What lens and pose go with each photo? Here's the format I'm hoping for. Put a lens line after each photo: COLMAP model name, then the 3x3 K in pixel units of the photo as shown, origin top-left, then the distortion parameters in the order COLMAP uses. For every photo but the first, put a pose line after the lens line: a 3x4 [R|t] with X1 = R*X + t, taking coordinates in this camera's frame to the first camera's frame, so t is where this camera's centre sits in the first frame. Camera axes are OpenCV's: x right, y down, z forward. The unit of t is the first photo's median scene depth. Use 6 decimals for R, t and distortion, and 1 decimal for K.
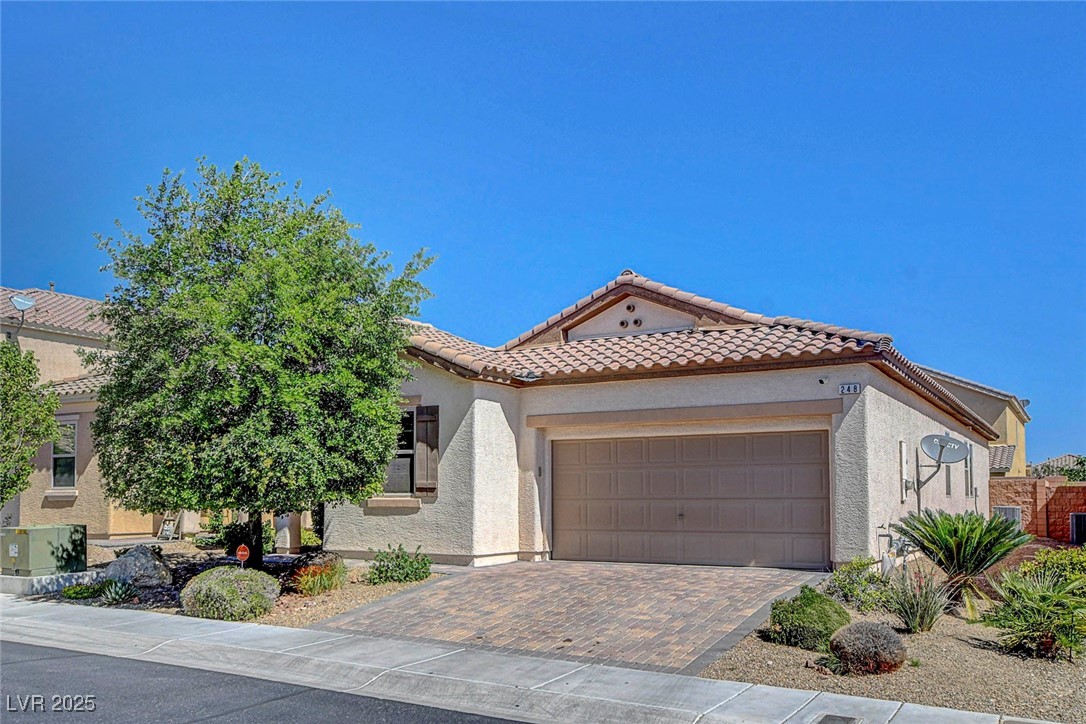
lens RADIAL K [[884.5, 0, 543.0], [0, 884.5, 362.0], [0, 0, 1]] dist [0.001936, 0.004332]
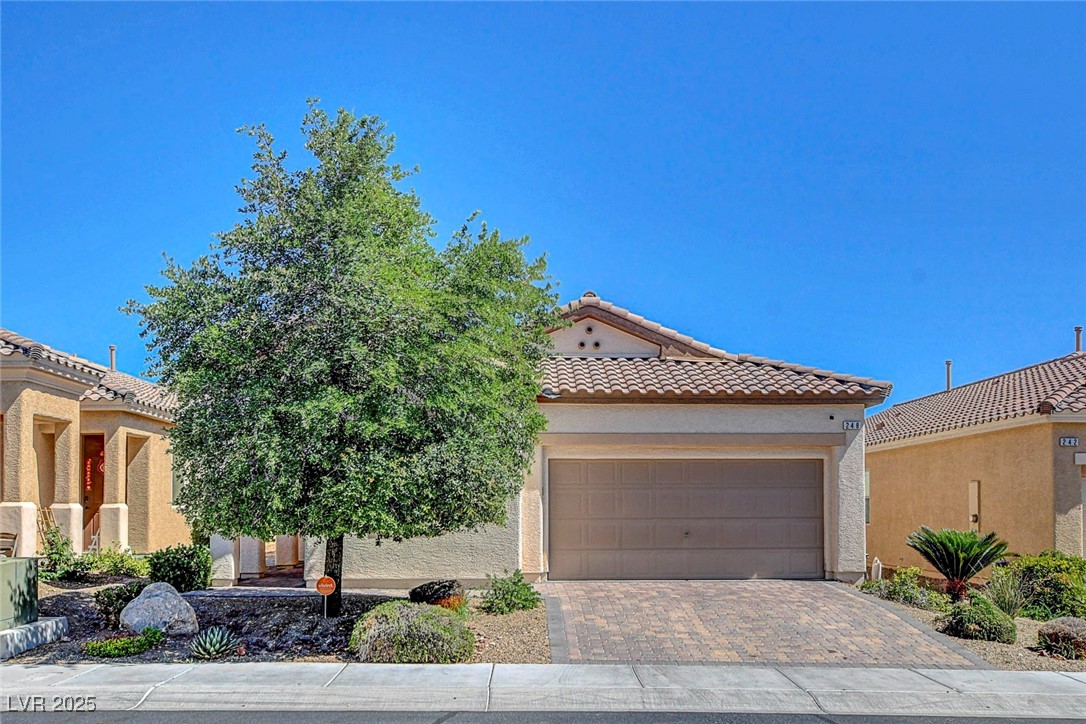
lens RADIAL K [[906.0, 0, 542.0], [0, 906.0, 411.1], [0, 0, 1]] dist [0.014988, 0.009281]
pose [[0.854752, 0.057733, 0.515815, -0.567929], [-0.078327, 0.996761, 0.018232, 0.020078], [-0.513092, -0.055986, 0.856506, 0.164439]]
